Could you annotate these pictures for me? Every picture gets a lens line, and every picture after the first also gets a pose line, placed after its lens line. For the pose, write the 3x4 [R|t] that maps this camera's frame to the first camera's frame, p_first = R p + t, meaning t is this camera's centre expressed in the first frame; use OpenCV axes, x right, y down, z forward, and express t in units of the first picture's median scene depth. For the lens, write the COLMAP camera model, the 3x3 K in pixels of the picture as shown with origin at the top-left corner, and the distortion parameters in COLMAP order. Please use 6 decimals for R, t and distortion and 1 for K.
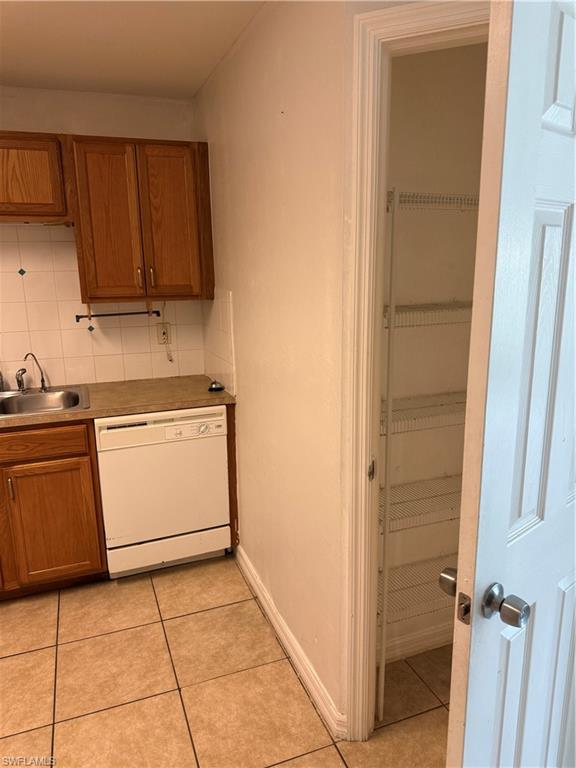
lens RADIAL K [[543.8, 0, 290.3], [0, 543.8, 385.0], [0, 0, 1]] dist [0.057272, -0.074899]
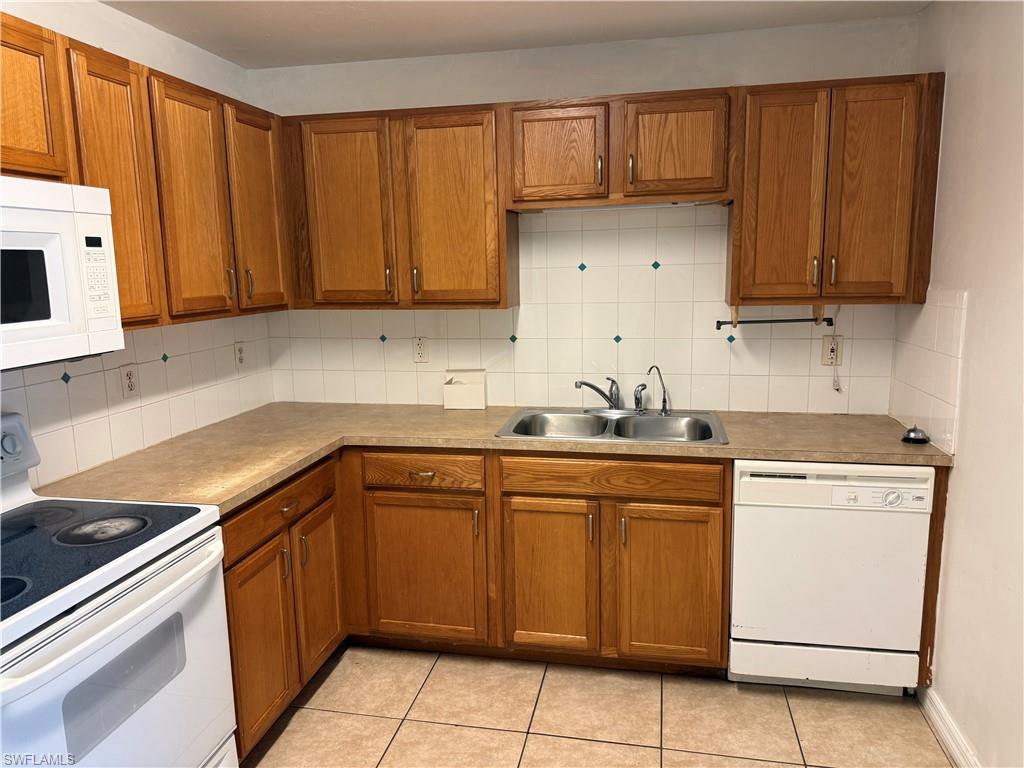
lens RADIAL K [[725.1, 0, 512.5], [0, 725.1, 383.6], [0, 0, 1]] dist [0.057272, -0.074899]
pose [[0.845986, 0.087730, -0.525938, -0.096541], [-0.111050, 0.993732, -0.012865, 0.005195], [0.521513, 0.069289, 0.850425, -0.007168]]
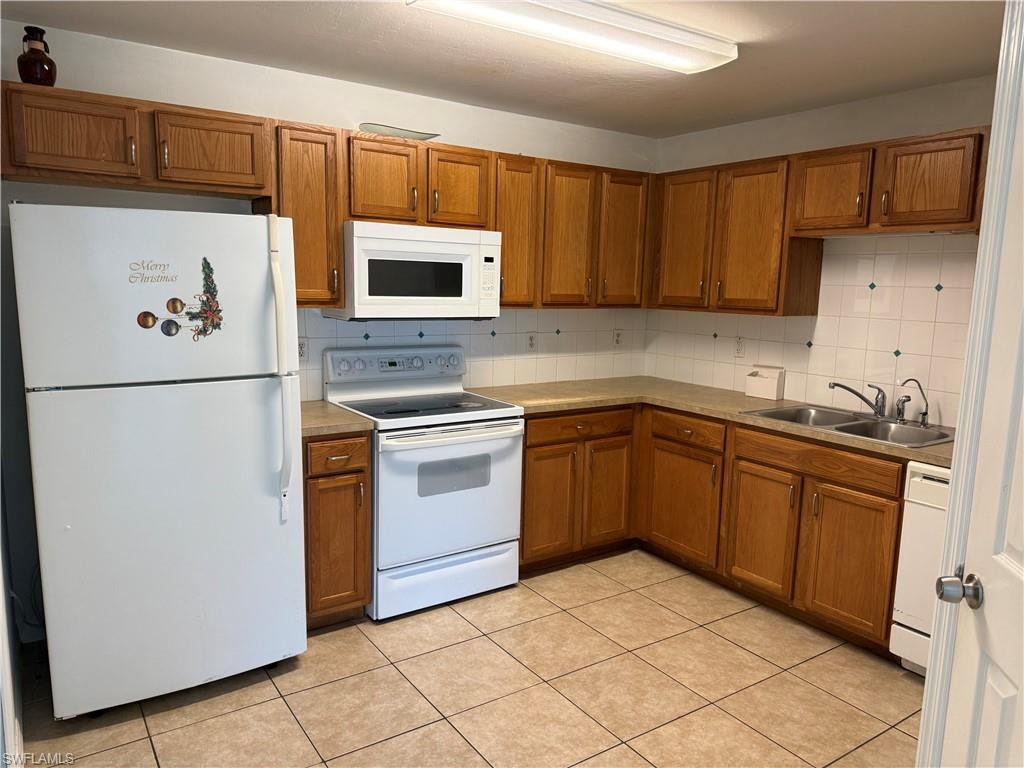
lens RADIAL K [[725.1, 0, 505.9], [0, 725.1, 389.8], [0, 0, 1]] dist [0.057272, -0.074899]
pose [[0.223935, 0.168394, -0.959946, 0.527692], [-0.237728, 0.964647, 0.113762, -0.021466], [0.945166, 0.202731, 0.256051, 0.103495]]
